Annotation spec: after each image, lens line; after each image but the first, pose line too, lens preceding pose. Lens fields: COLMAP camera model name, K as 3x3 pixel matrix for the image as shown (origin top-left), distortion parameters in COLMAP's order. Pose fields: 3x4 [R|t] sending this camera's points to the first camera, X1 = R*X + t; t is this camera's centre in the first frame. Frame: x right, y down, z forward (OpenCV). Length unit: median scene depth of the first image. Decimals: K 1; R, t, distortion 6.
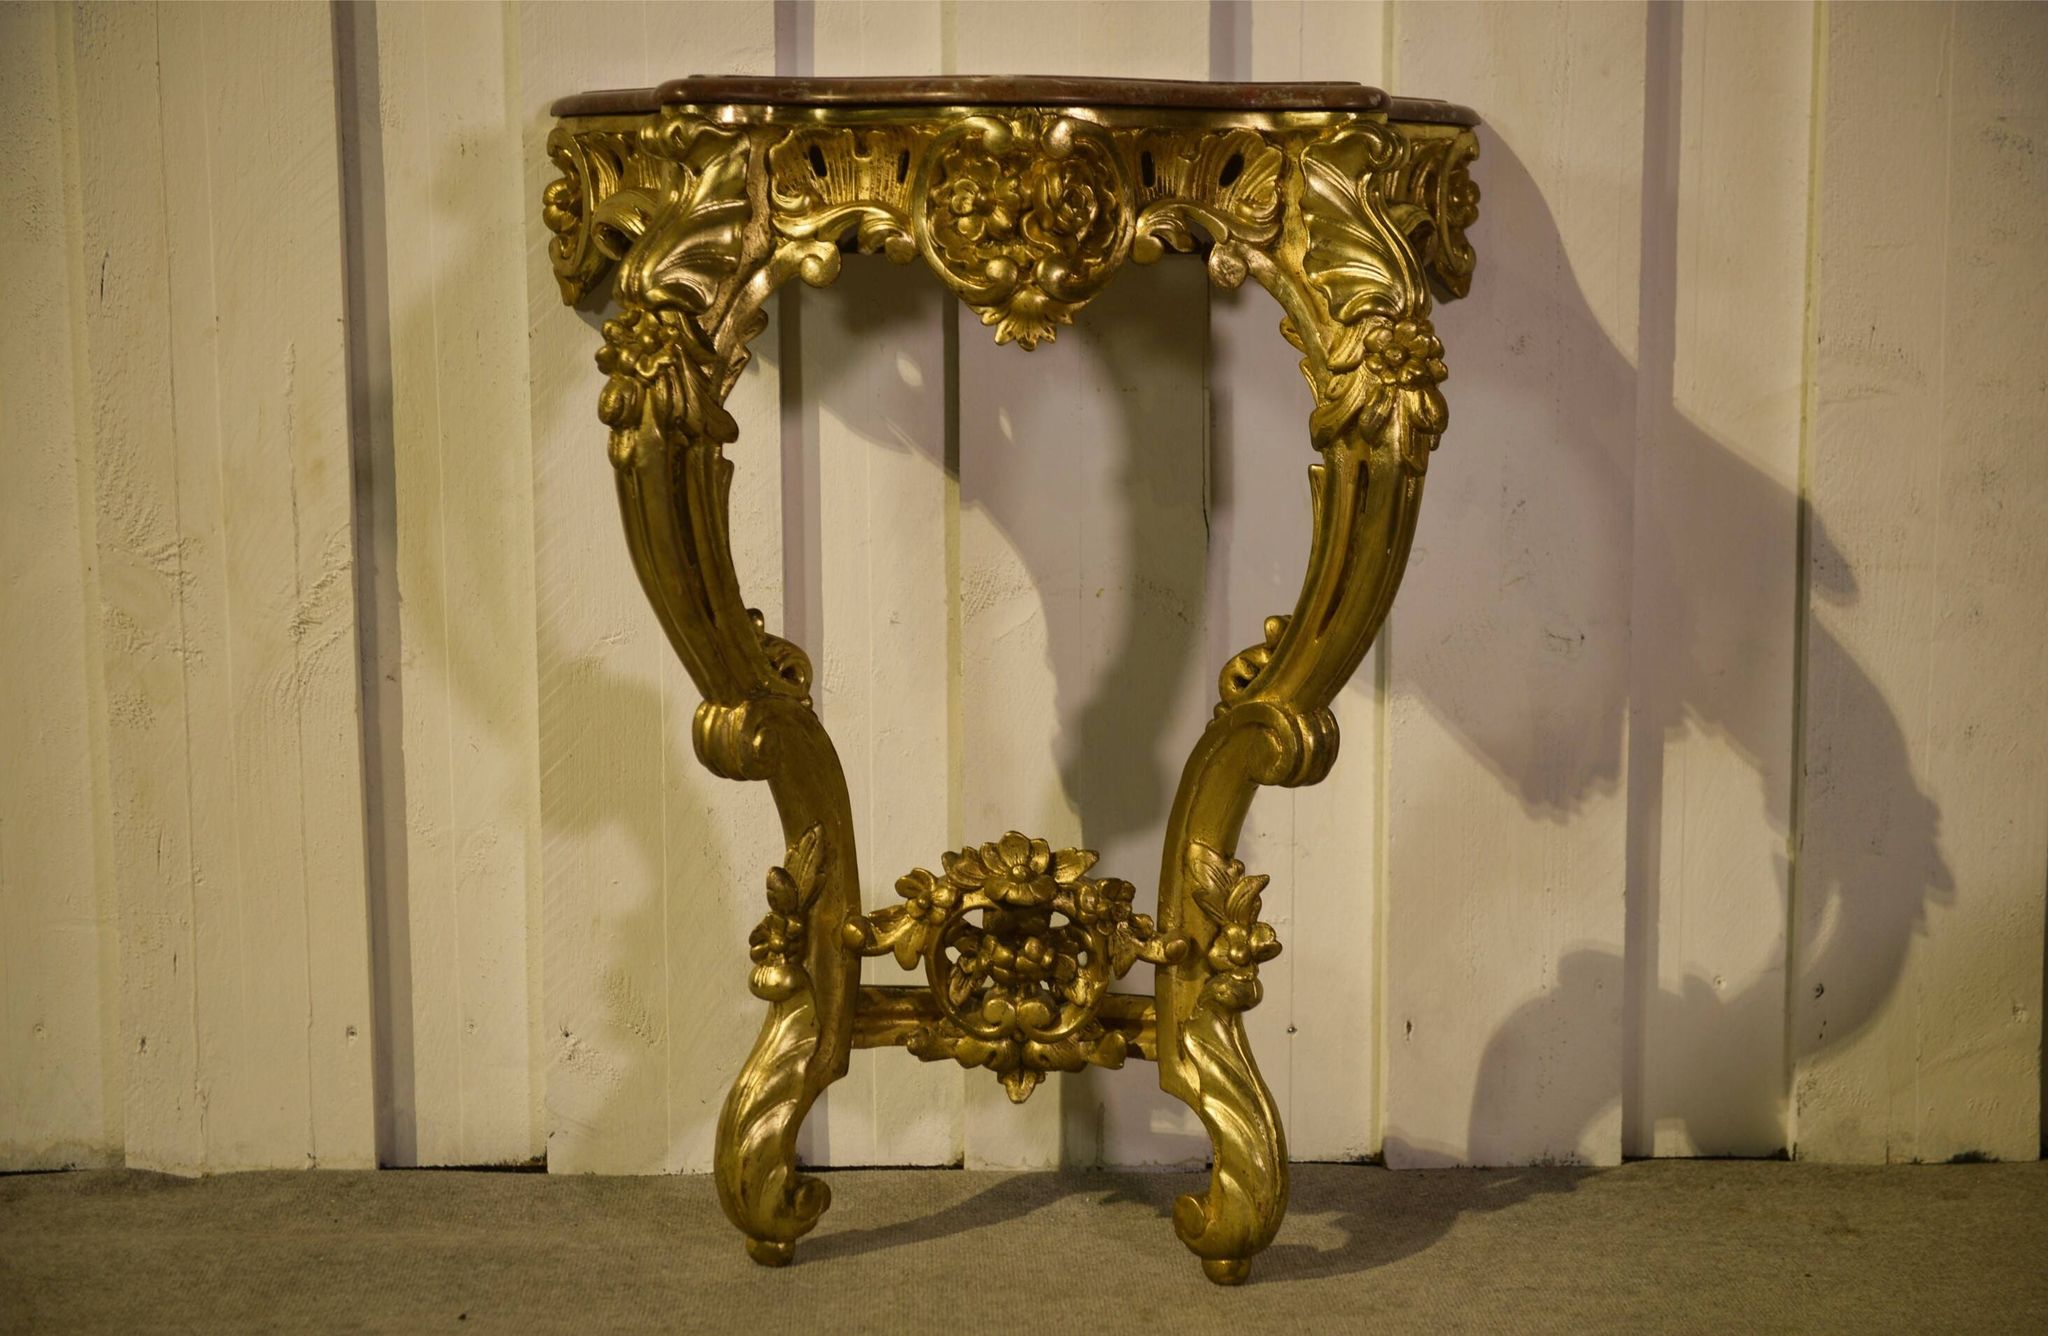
lens RADIAL K [[3685.9, 0, 1044.5], [0, 3685.9, 682.4], [0, 0, 1]] dist [0.129154, 0.000000]
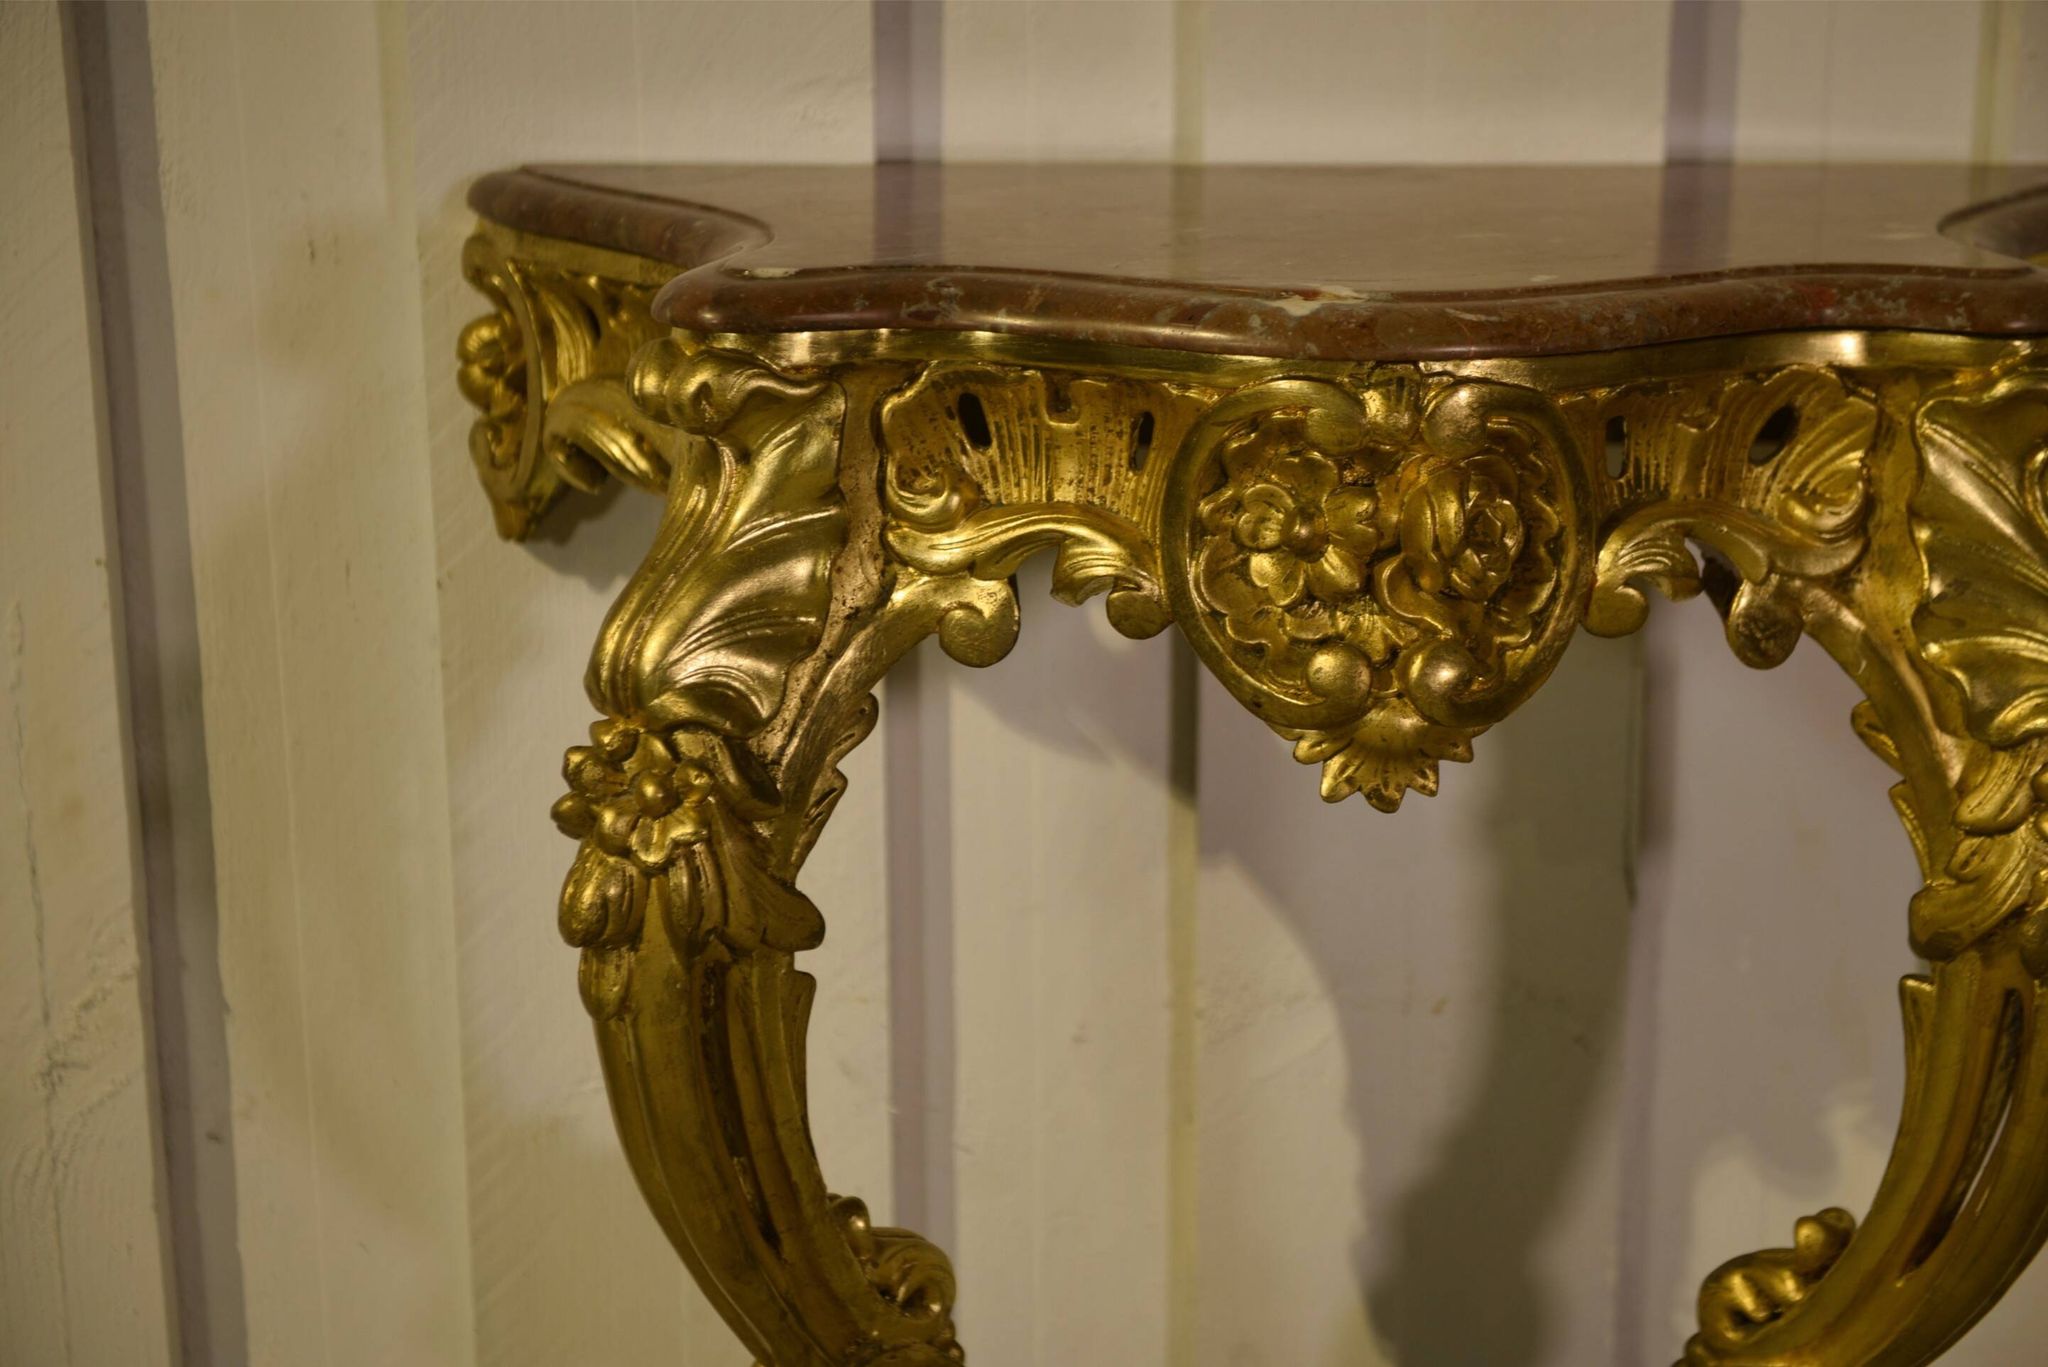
lens RADIAL K [[3927.2, 0, 1052.6], [0, 3927.2, 679.2], [0, 0, 1]] dist [0.106612, 0.000000]
pose [[0.999985, 0.001405, -0.005257, -0.044151], [-0.000589, 0.988356, 0.152160, -0.176179], [0.005410, -0.152154, 0.988342, 0.419468]]
